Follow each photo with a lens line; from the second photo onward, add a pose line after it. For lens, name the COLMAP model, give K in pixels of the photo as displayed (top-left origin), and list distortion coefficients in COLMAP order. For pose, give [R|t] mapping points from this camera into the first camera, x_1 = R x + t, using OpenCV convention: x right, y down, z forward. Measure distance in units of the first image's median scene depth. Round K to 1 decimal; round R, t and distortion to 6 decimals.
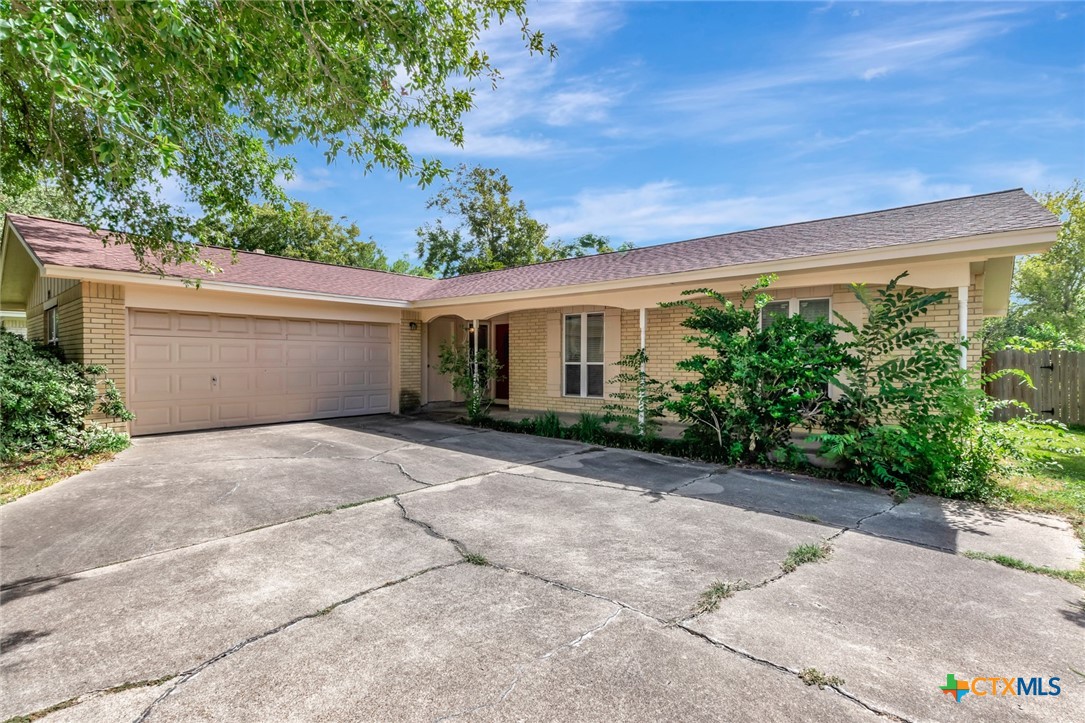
lens RADIAL K [[473.9, 0, 542.5], [0, 473.9, 361.5], [0, 0, 1]] dist [0.000095, -0.009780]
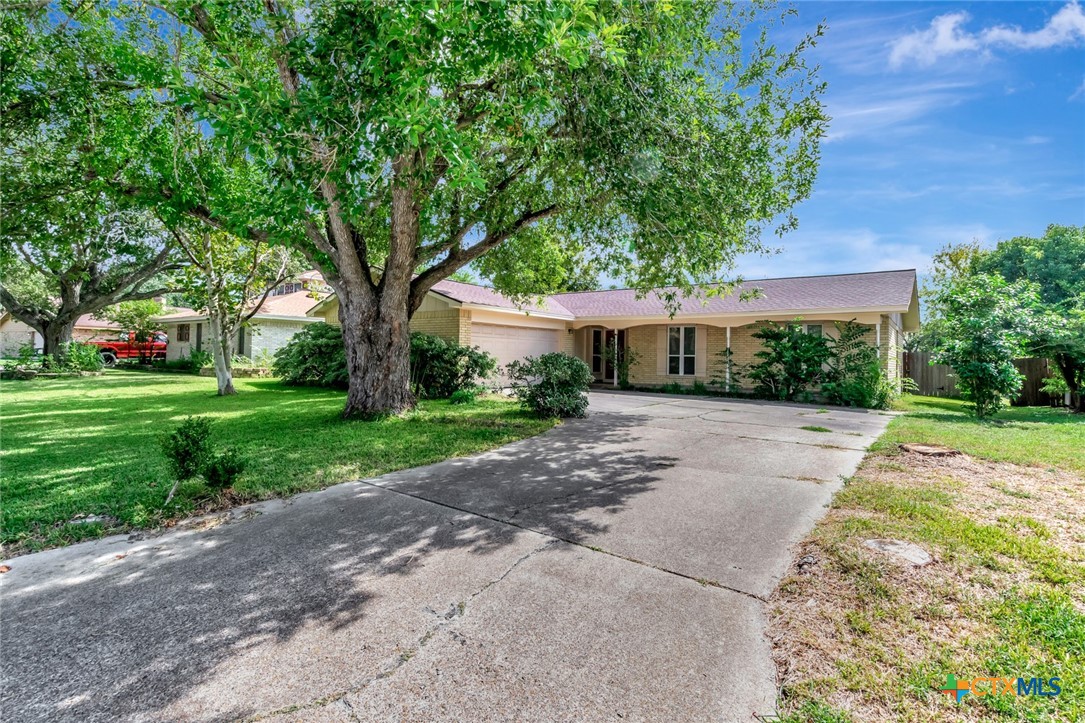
lens RADIAL K [[498.7, 0, 542.5], [0, 498.7, 361.5], [0, 0, 1]] dist [0.000233, 0.000046]
pose [[0.998282, 0.015053, 0.056617, -0.807162], [-0.015228, 0.999881, 0.002659, 0.043862], [-0.056570, -0.003517, 0.998392, -1.208123]]
